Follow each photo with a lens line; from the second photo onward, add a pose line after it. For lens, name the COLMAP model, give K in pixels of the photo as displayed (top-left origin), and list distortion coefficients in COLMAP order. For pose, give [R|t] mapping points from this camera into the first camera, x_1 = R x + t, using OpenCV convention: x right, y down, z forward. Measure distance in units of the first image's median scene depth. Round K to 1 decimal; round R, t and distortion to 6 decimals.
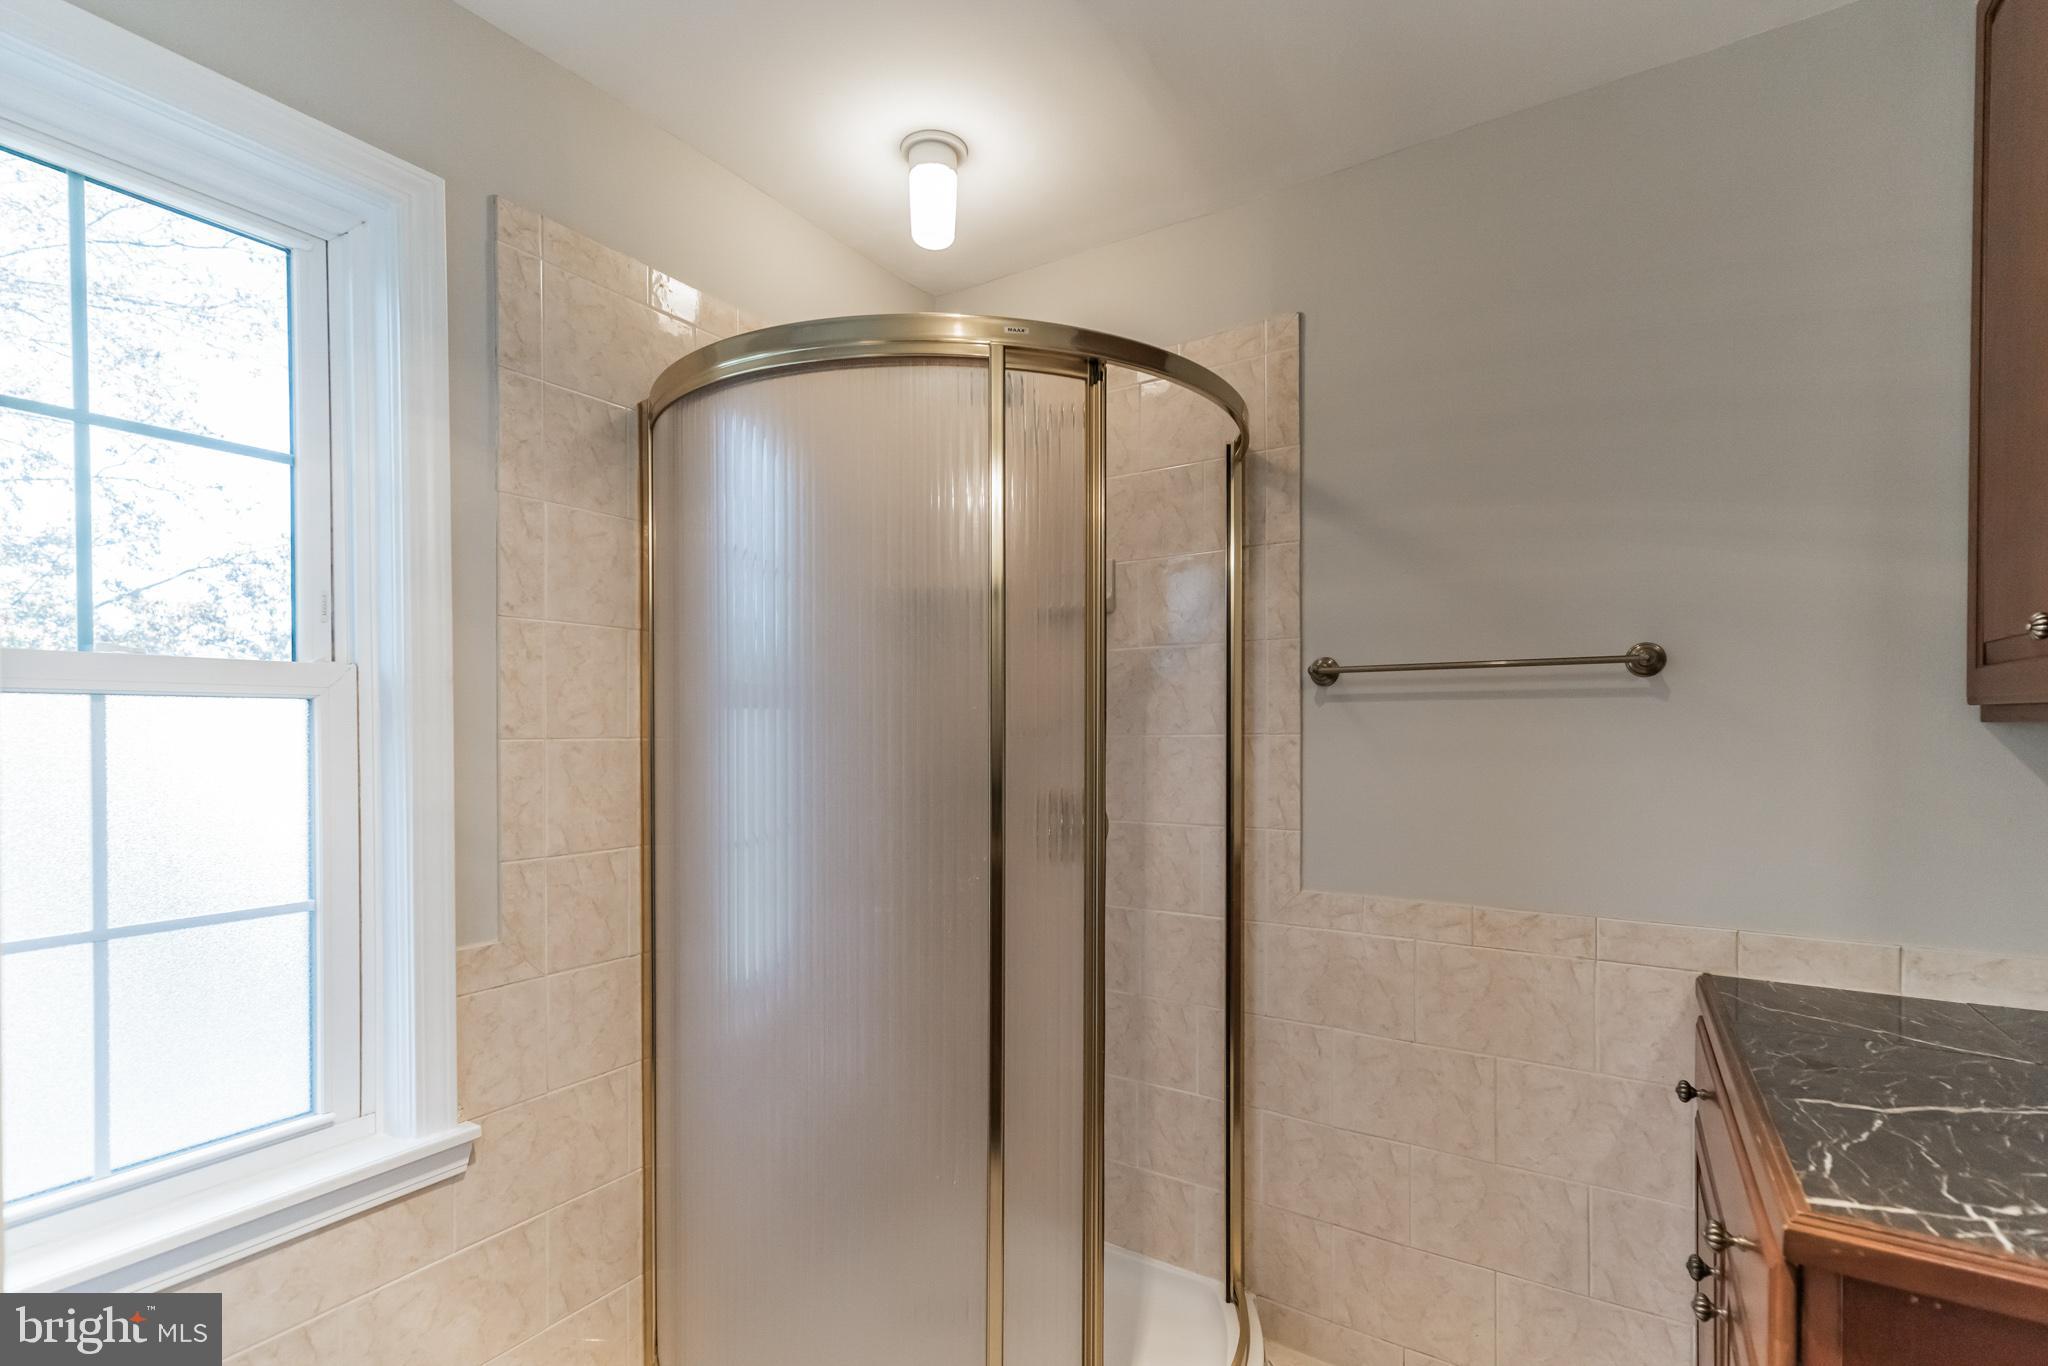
lens RADIAL K [[904.2, 0, 1093.3], [0, 904.2, 741.6], [0, 0, 1]] dist [0.014723, -0.000846]
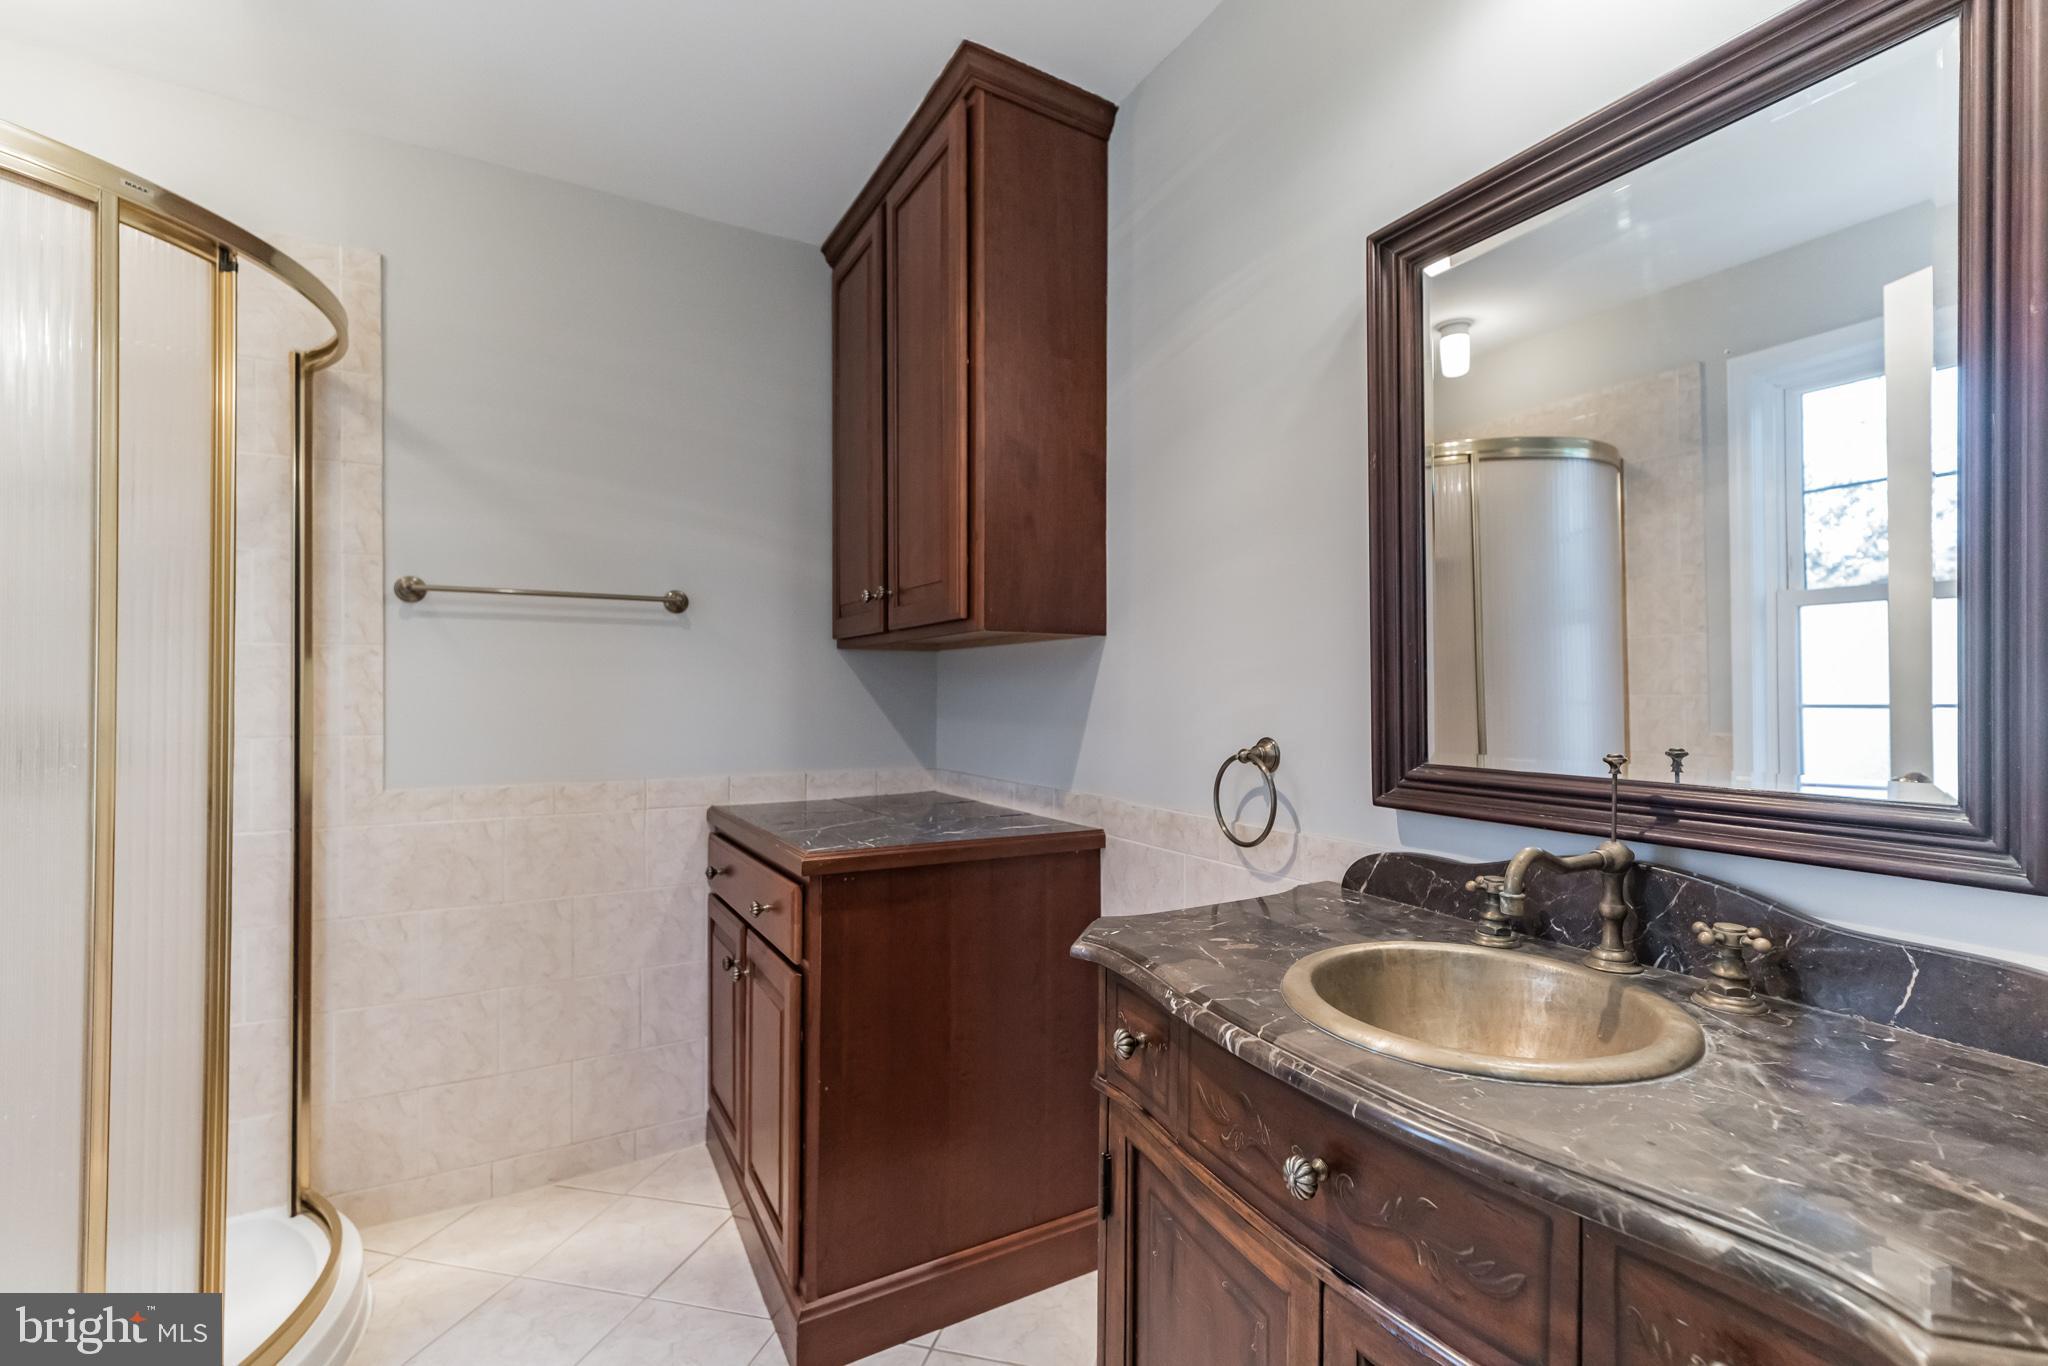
lens RADIAL K [[907.9, 0, 1040.4], [0, 907.9, 692.1], [0, 0, 1]] dist [0.003508, 0.001014]
pose [[0.495568, 0.009106, 0.868522, -0.358048], [0.011213, 0.999795, -0.016881, 0.082954], [-0.868497, 0.018105, 0.495364, -0.232874]]
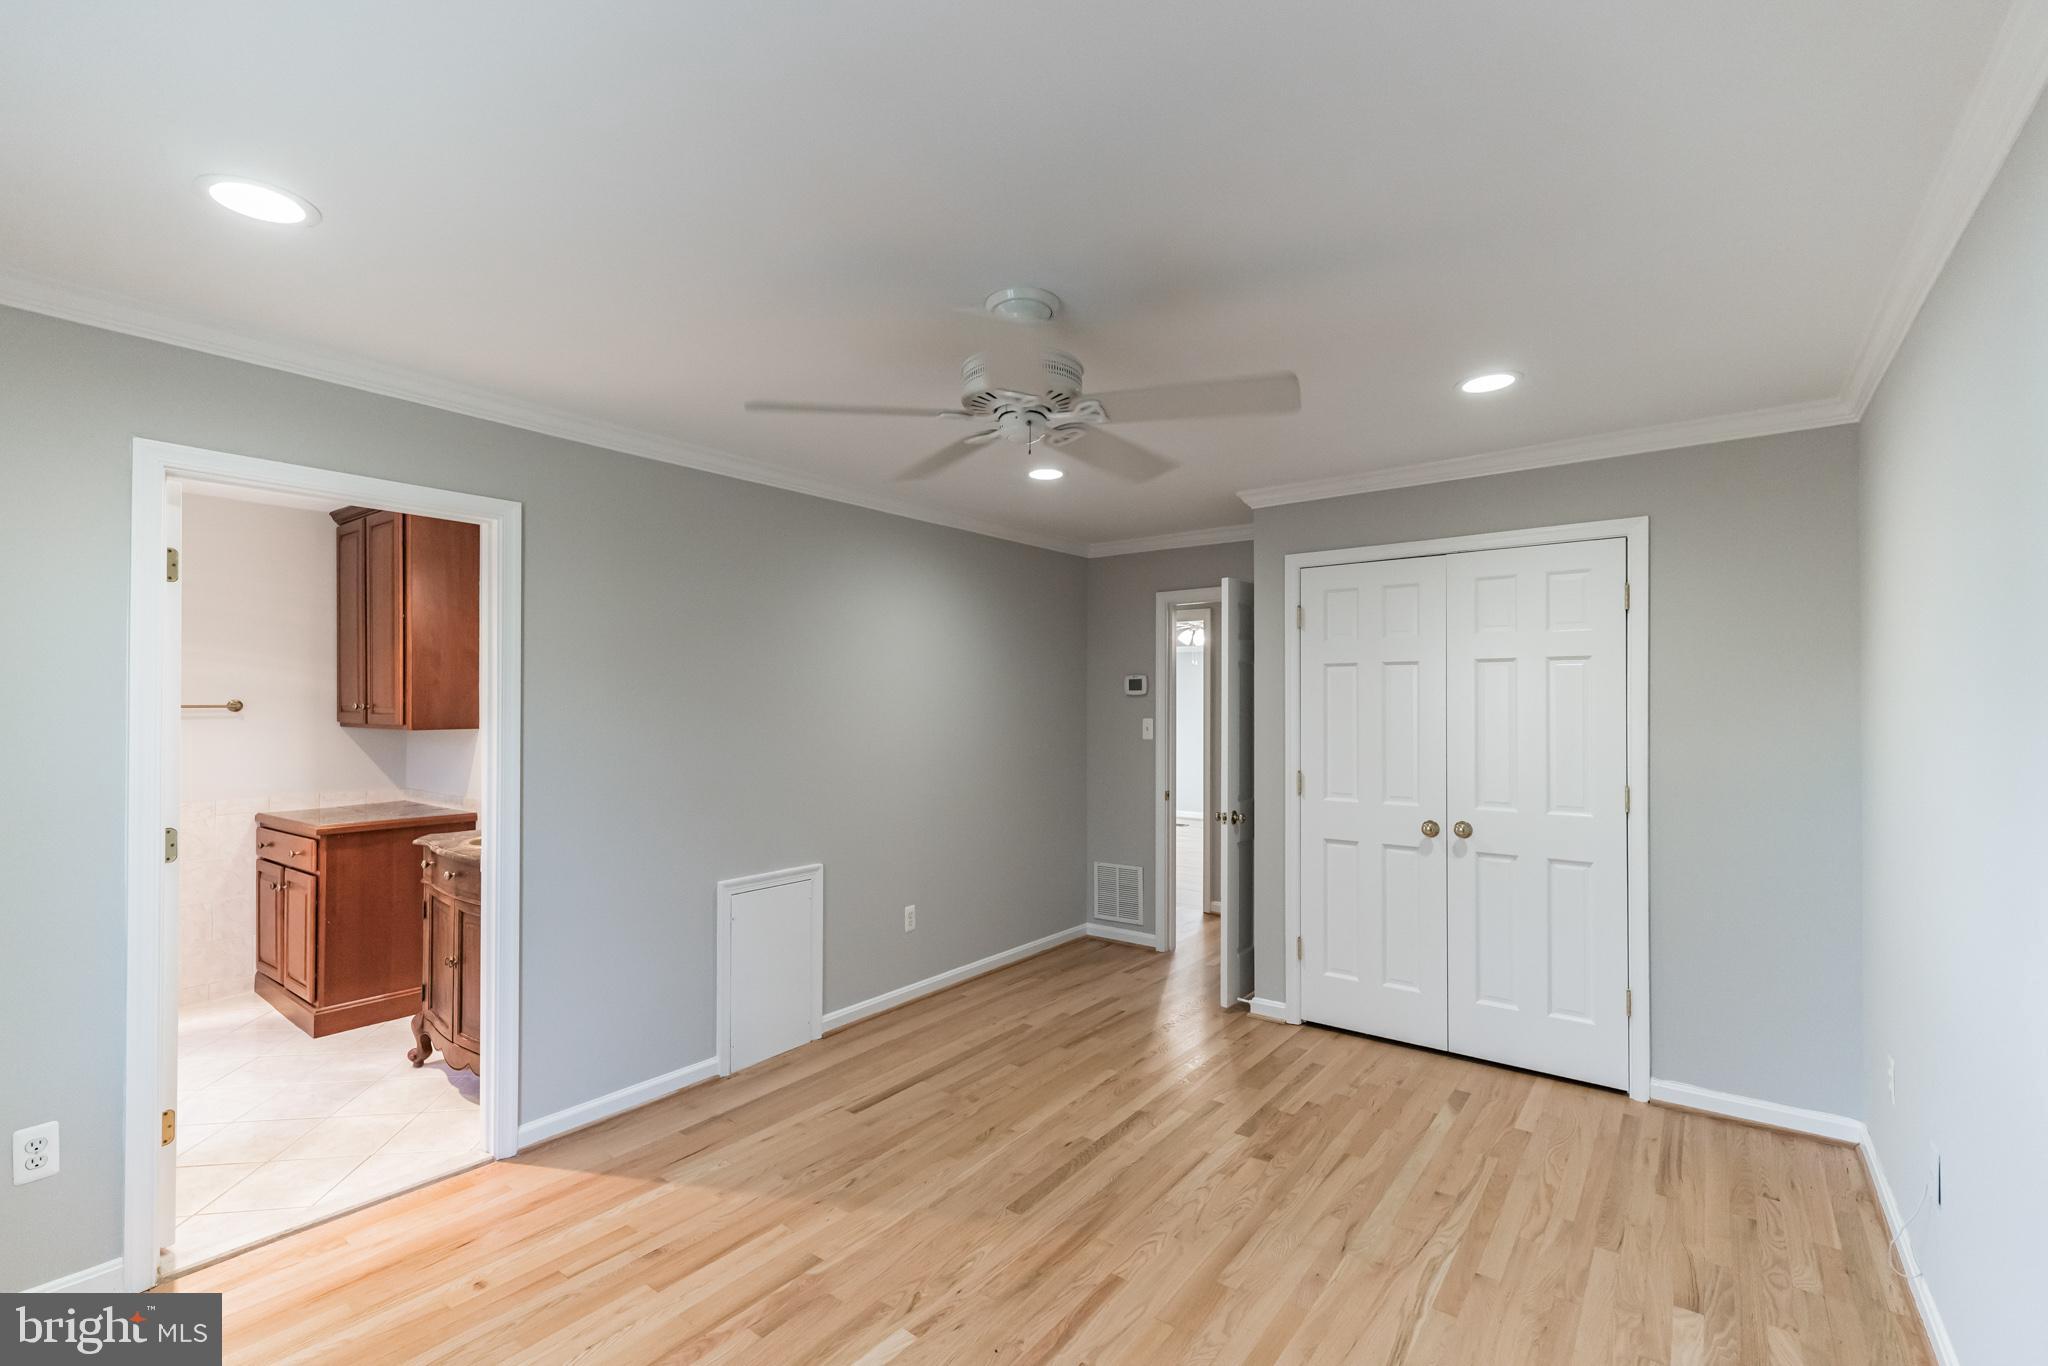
lens RADIAL K [[907.9, 0, 1020.3], [0, 907.9, 697.3], [0, 0, 1]] dist [0.003508, 0.001014]
pose [[0.117748, 0.008143, 0.993010, -1.758300], [0.015015, 0.999837, -0.009980, -0.047212], [-0.992930, 0.016086, 0.117606, -1.610003]]
